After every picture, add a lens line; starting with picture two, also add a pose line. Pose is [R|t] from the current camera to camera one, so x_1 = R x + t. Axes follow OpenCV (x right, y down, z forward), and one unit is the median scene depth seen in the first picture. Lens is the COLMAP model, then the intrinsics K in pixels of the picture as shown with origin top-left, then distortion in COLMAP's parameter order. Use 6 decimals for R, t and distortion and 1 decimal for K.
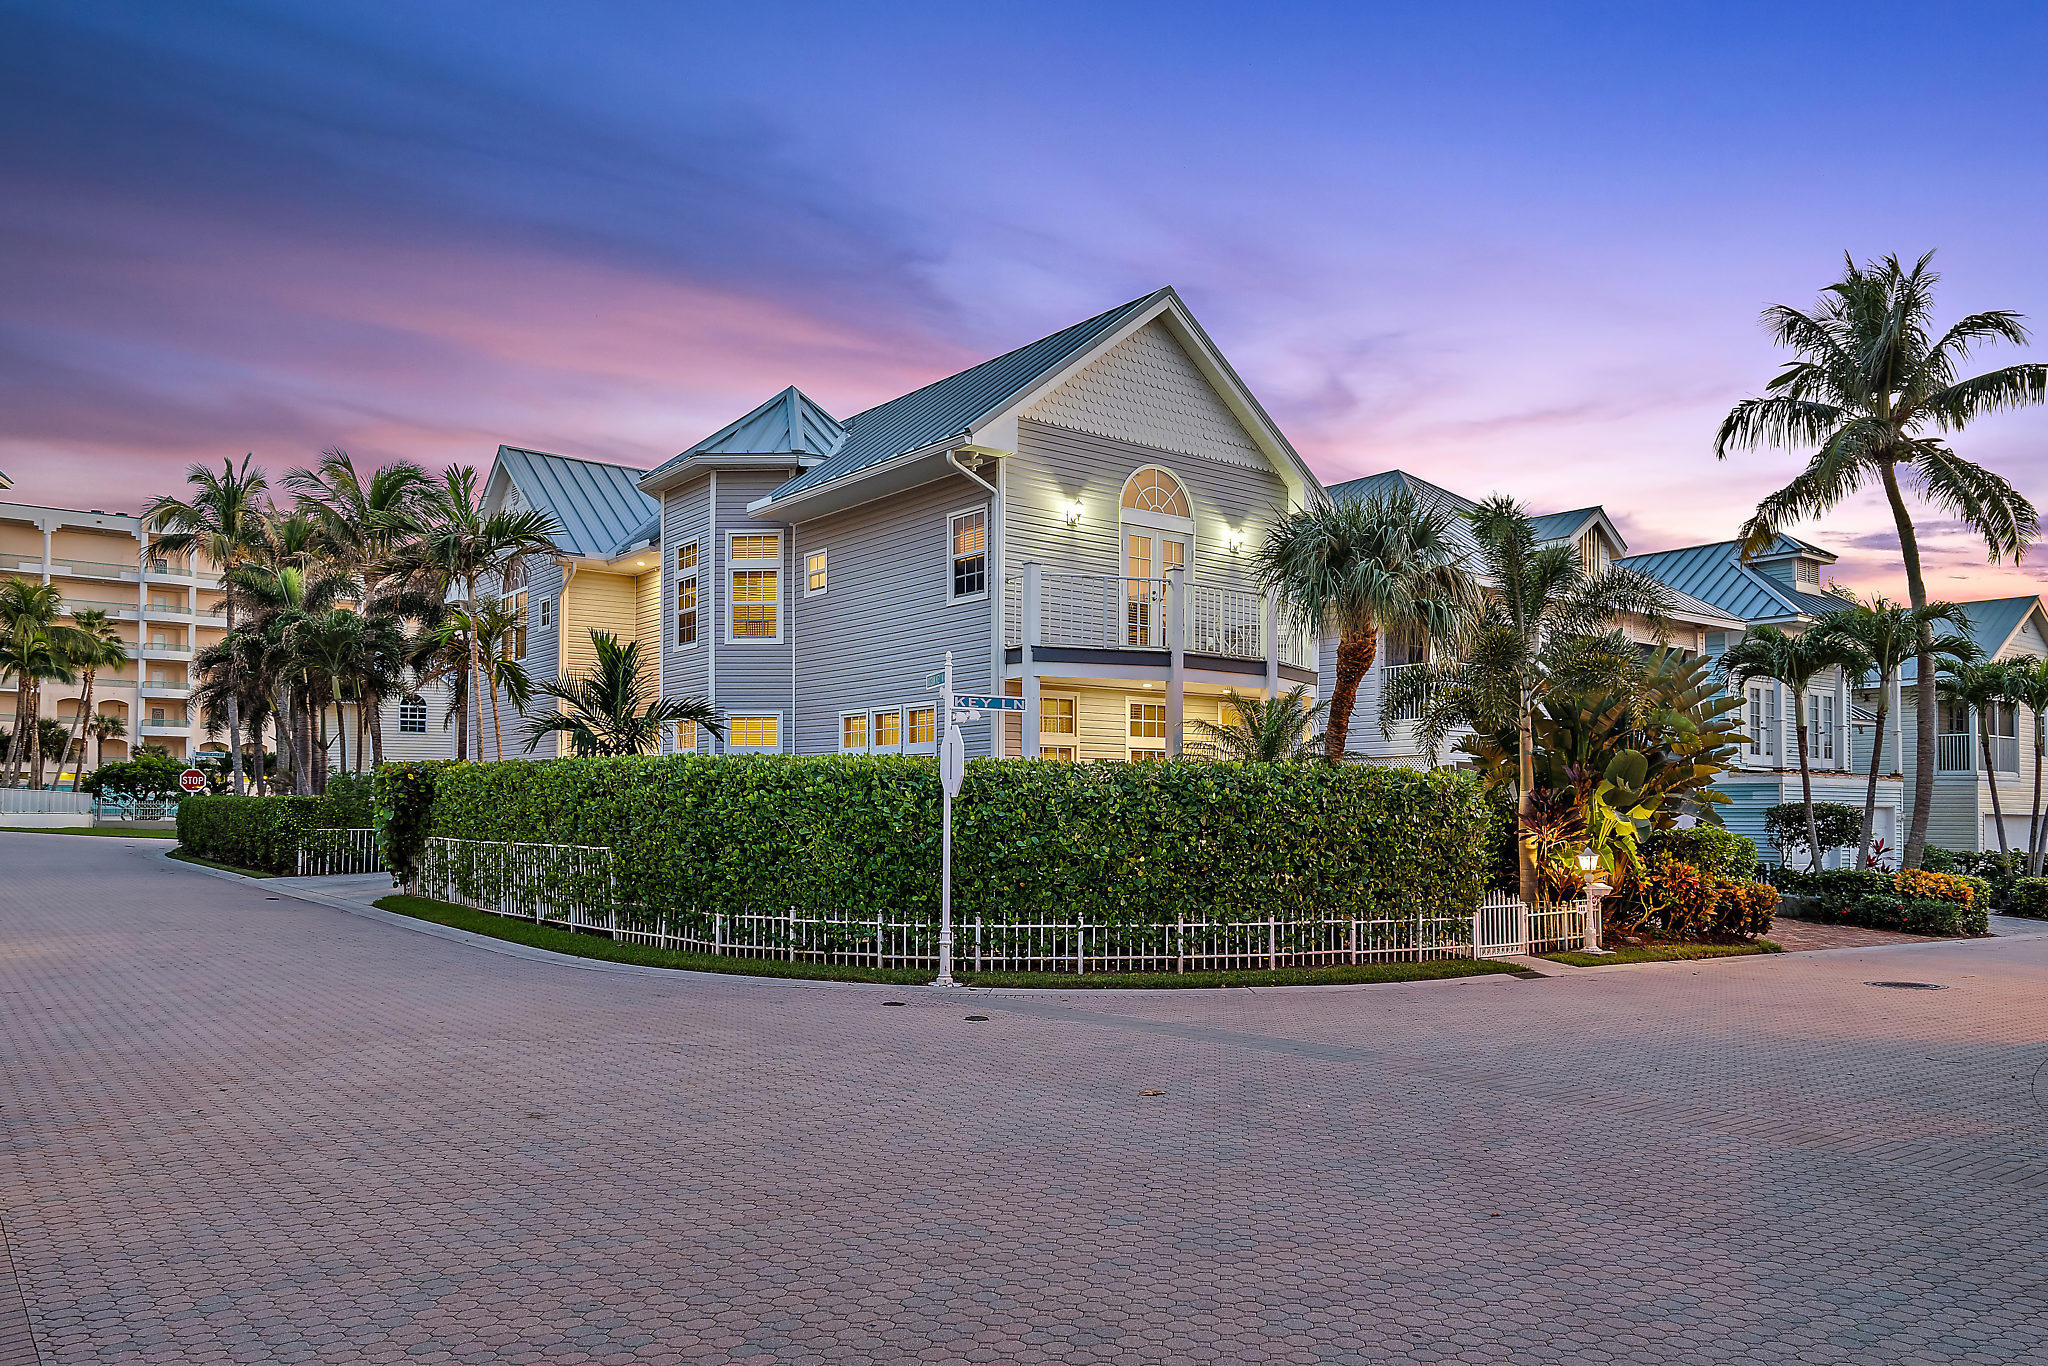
lens RADIAL K [[1244.8, 0, 1024.8], [0, 1244.8, 695.5], [0, 0, 1]] dist [0.001501, 0.001770]
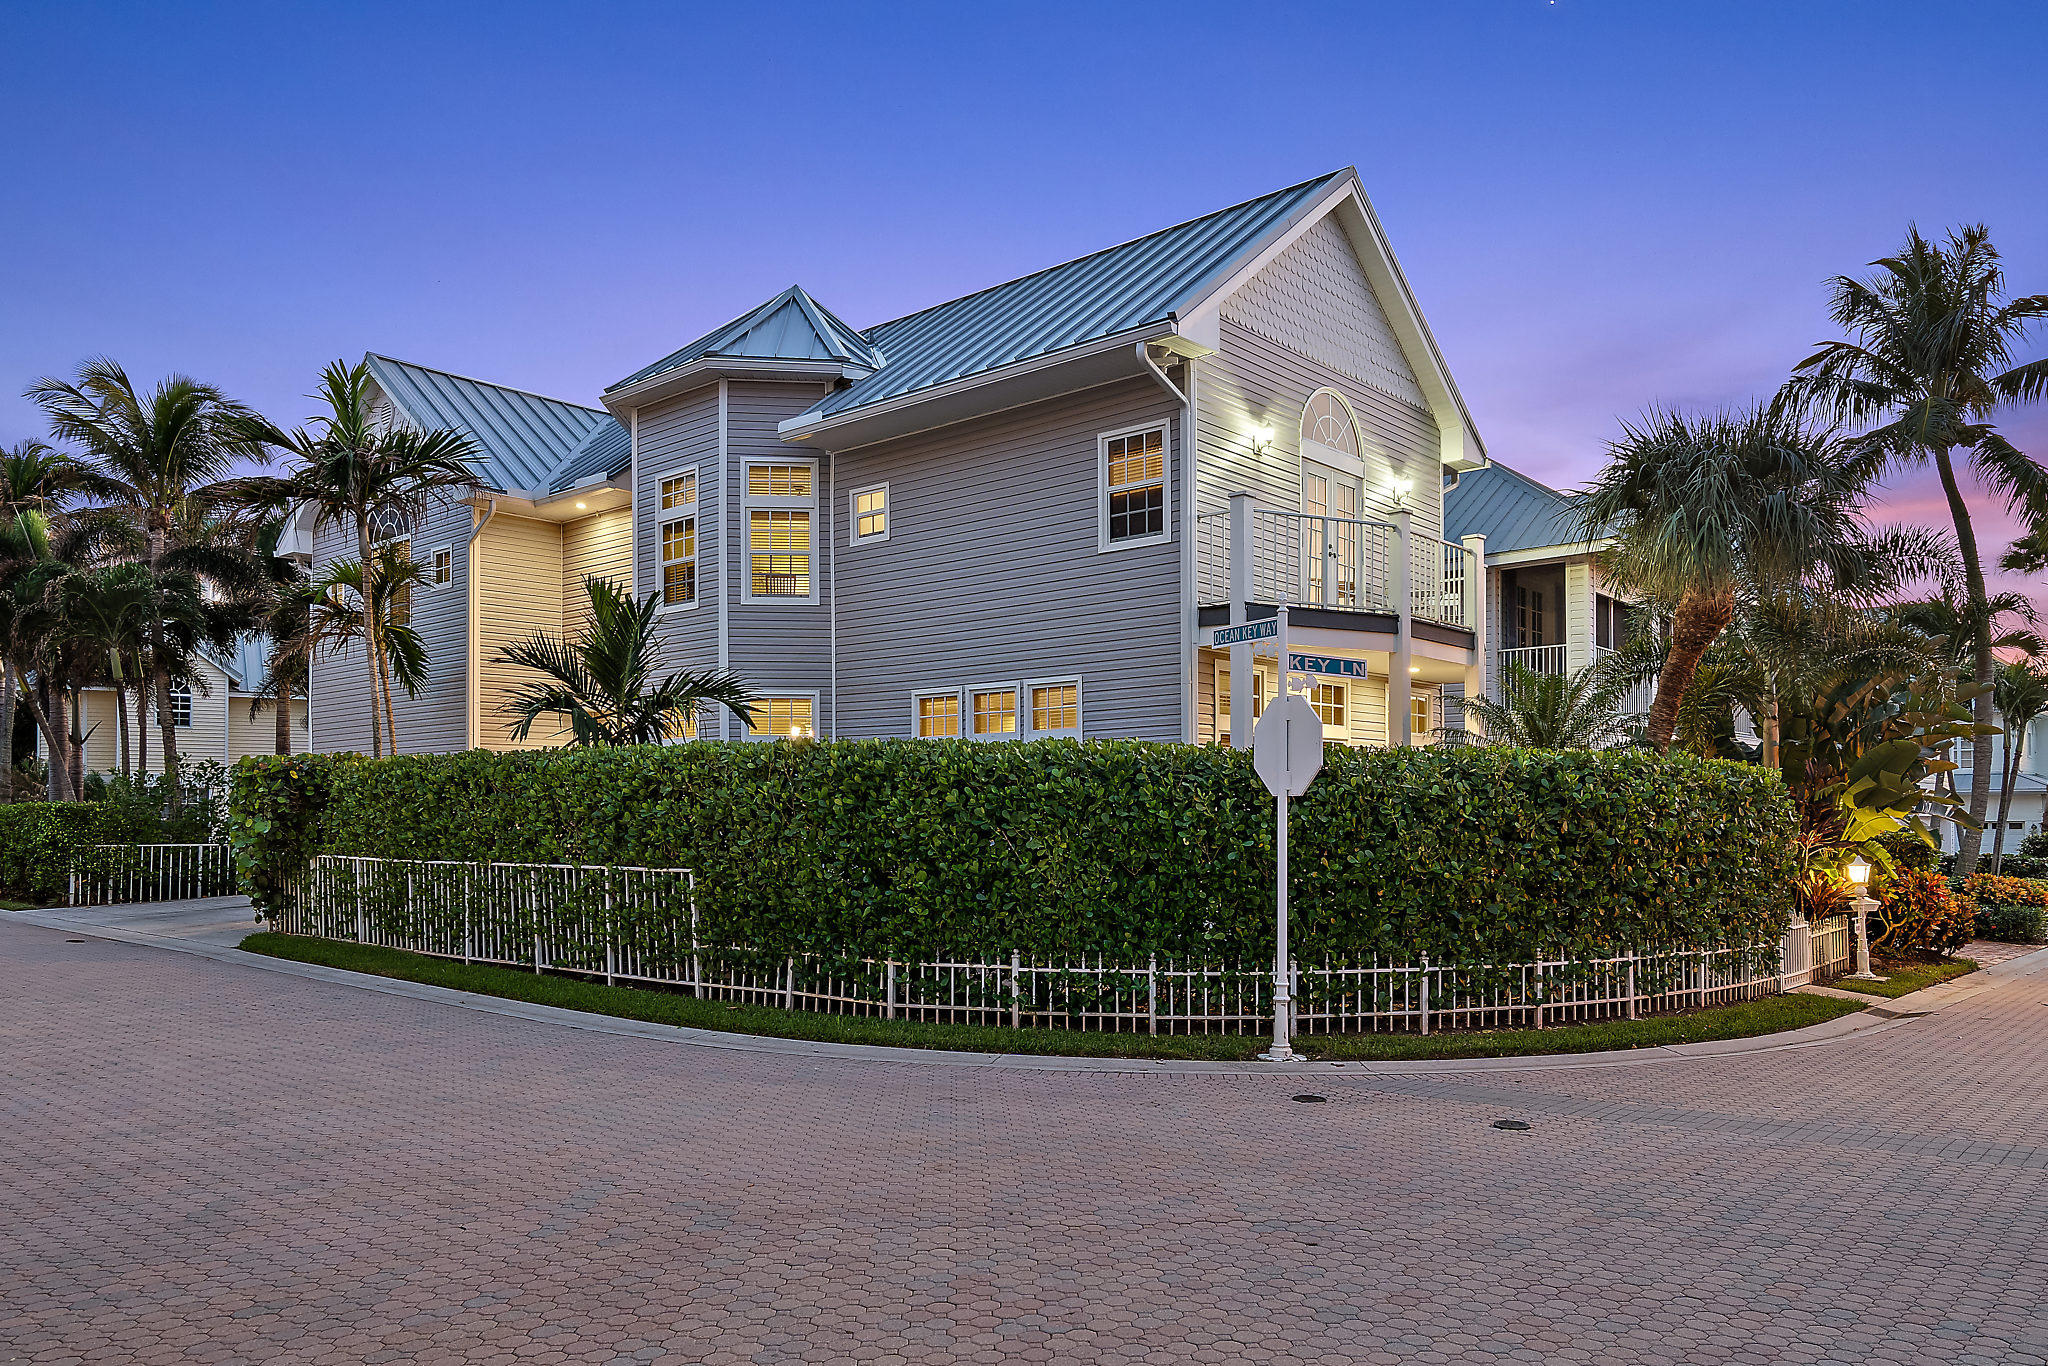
lens RADIAL K [[1271.1, 0, 1017.3], [0, 1271.1, 728.8], [0, 0, 1]] dist [0.005465, -0.001466]
pose [[0.985597, 0.006818, 0.168976, -0.243308], [-0.010624, 0.999710, 0.021628, 0.021088], [-0.168779, -0.023112, 0.985383, 0.223378]]
